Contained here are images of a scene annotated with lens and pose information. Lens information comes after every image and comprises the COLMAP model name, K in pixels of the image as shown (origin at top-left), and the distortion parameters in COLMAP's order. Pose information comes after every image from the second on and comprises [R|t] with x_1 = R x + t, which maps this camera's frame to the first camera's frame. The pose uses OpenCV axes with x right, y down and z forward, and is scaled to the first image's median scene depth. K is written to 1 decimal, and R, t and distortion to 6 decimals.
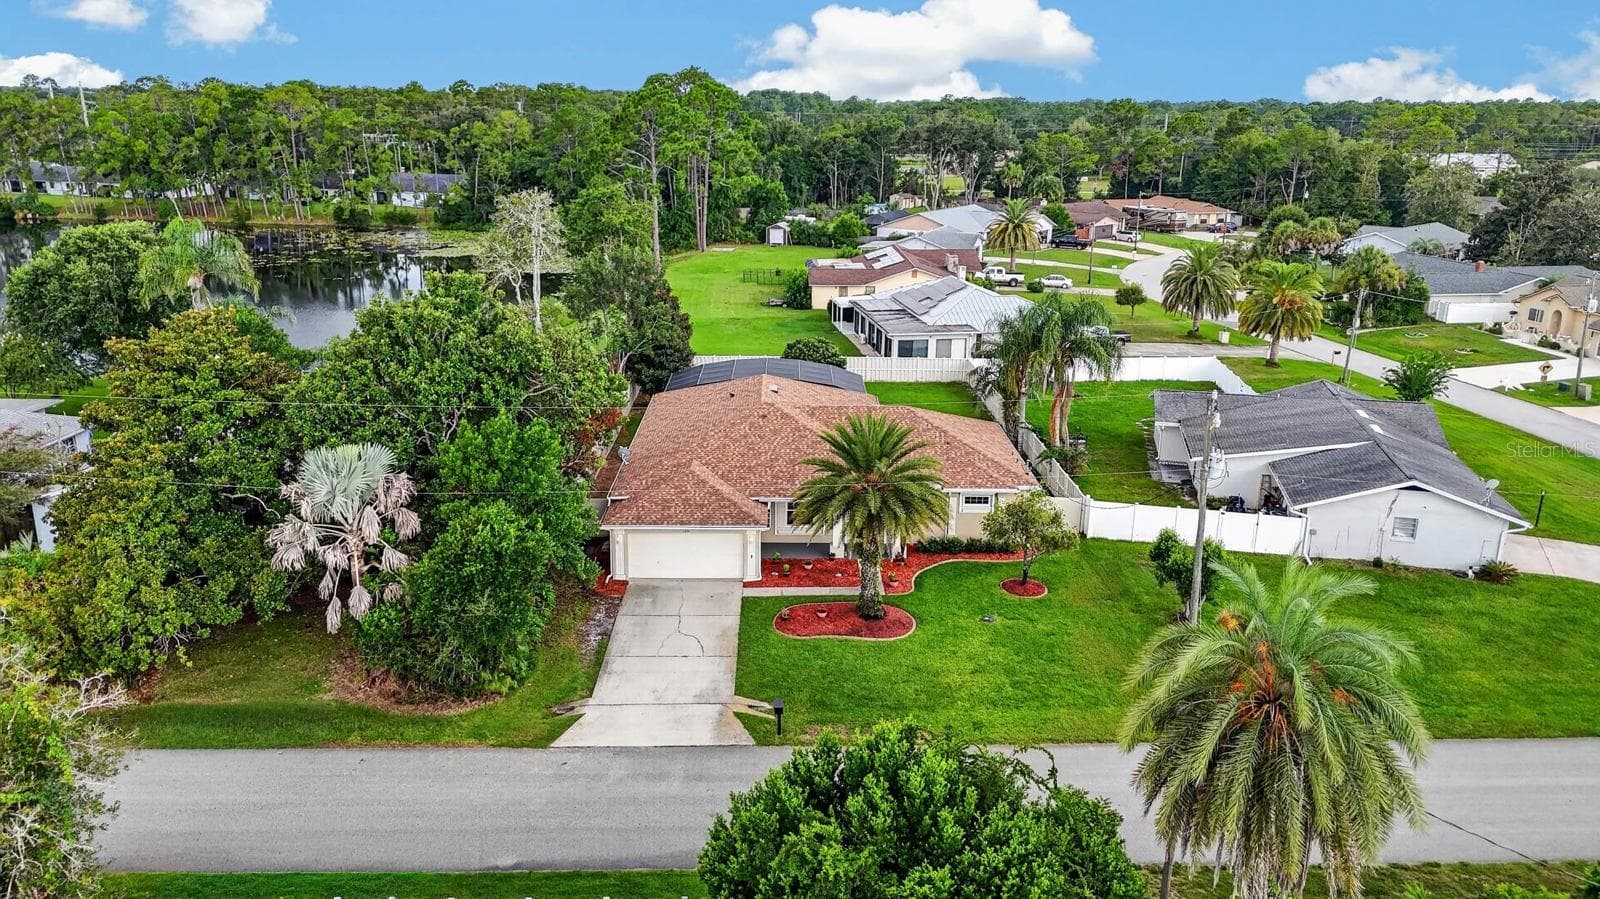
lens RADIAL K [[1179.2, 0, 800.0], [0, 1179.2, 449.5], [0, 0, 1]] dist [0.031652, -0.002624]
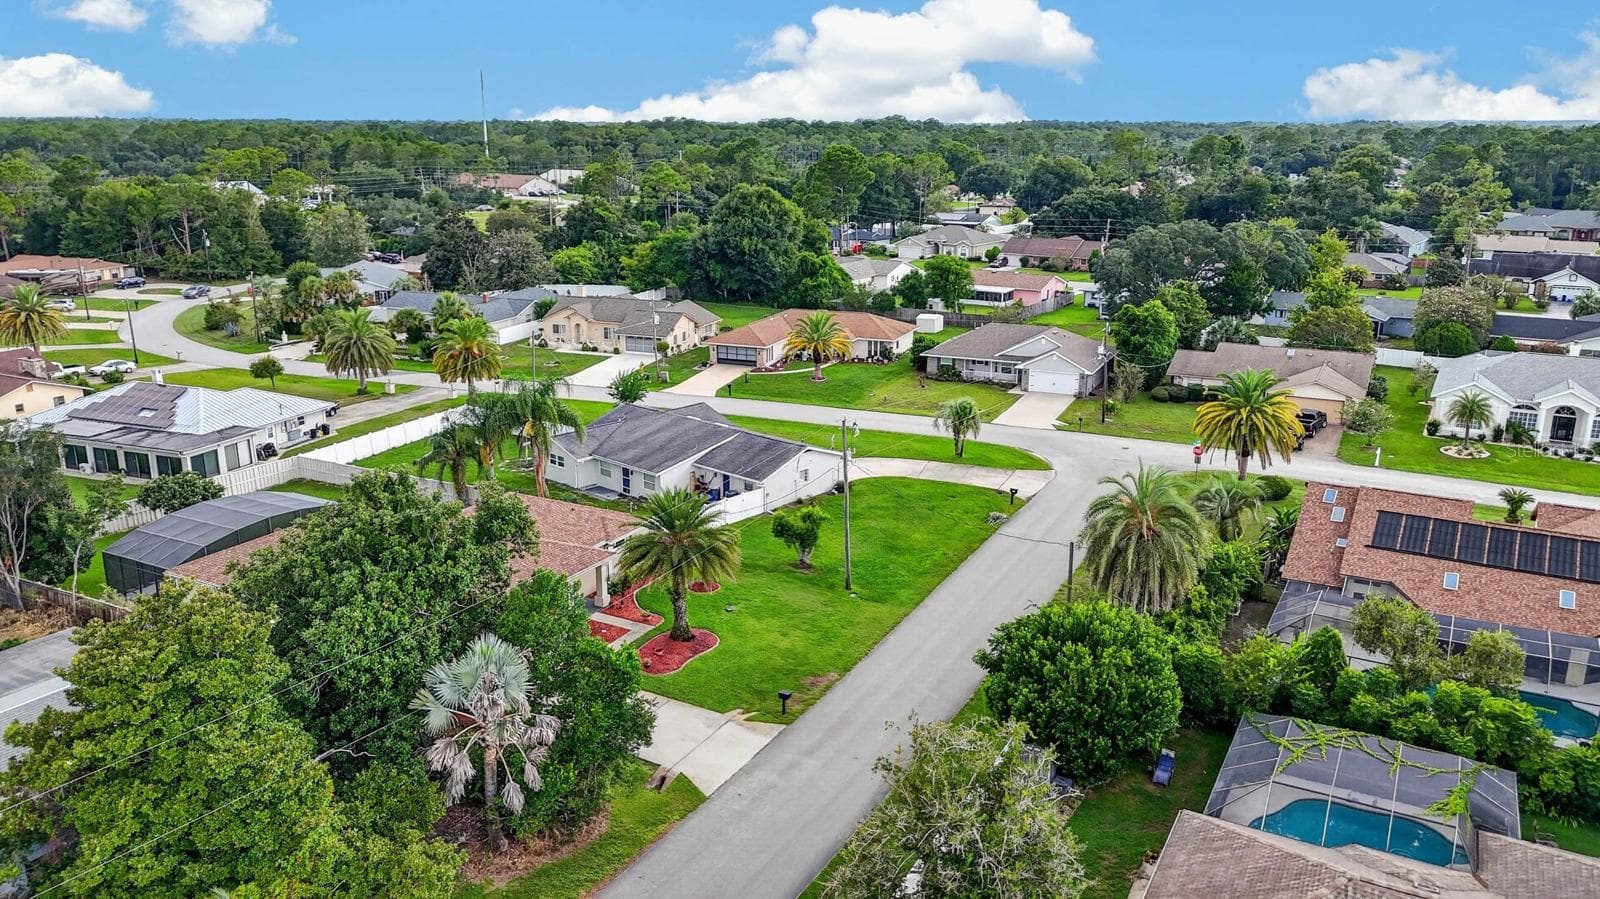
lens RADIAL K [[1179.2, 0, 800.0], [0, 1179.2, 449.5], [0, 0, 1]] dist [0.031652, -0.002624]
pose [[0.497203, -0.244616, 0.832438, -0.880752], [0.248985, 0.959307, 0.133181, -0.197313], [-0.831141, 0.141047, 0.537876, 0.136586]]
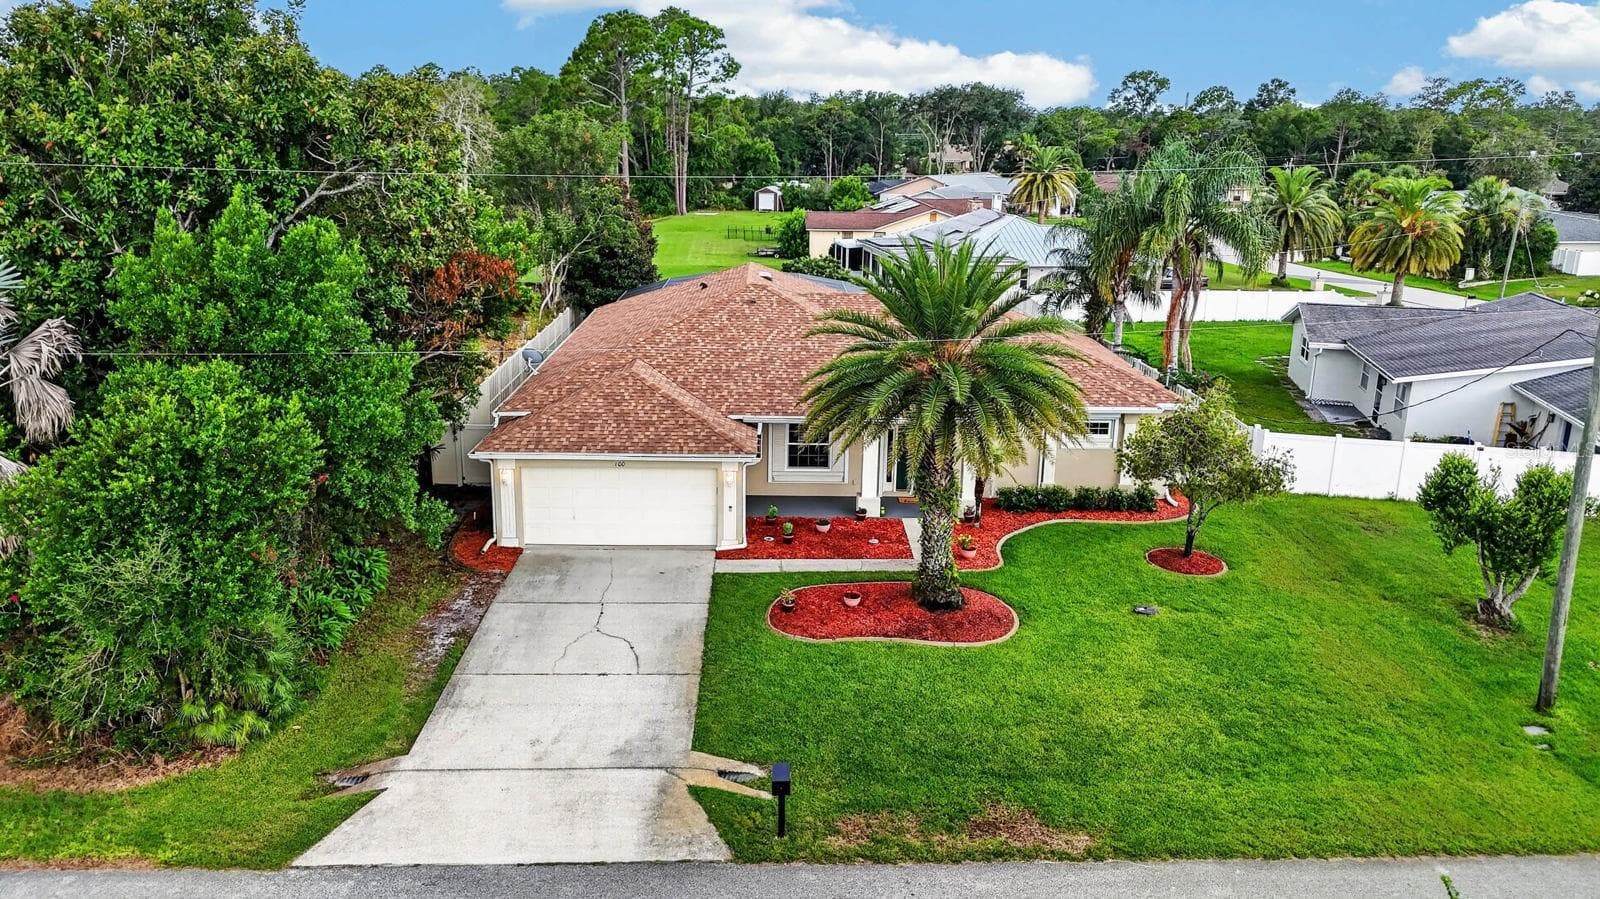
lens RADIAL K [[1188.4, 0, 800.0], [0, 1188.4, 449.5], [0, 0, 1]] dist [0.013804, 0.002565]
pose [[0.999935, 0.003741, 0.010759, -0.012303], [-0.003541, 0.999822, -0.018532, 0.072692], [-0.010826, 0.018493, 0.999770, 0.401186]]
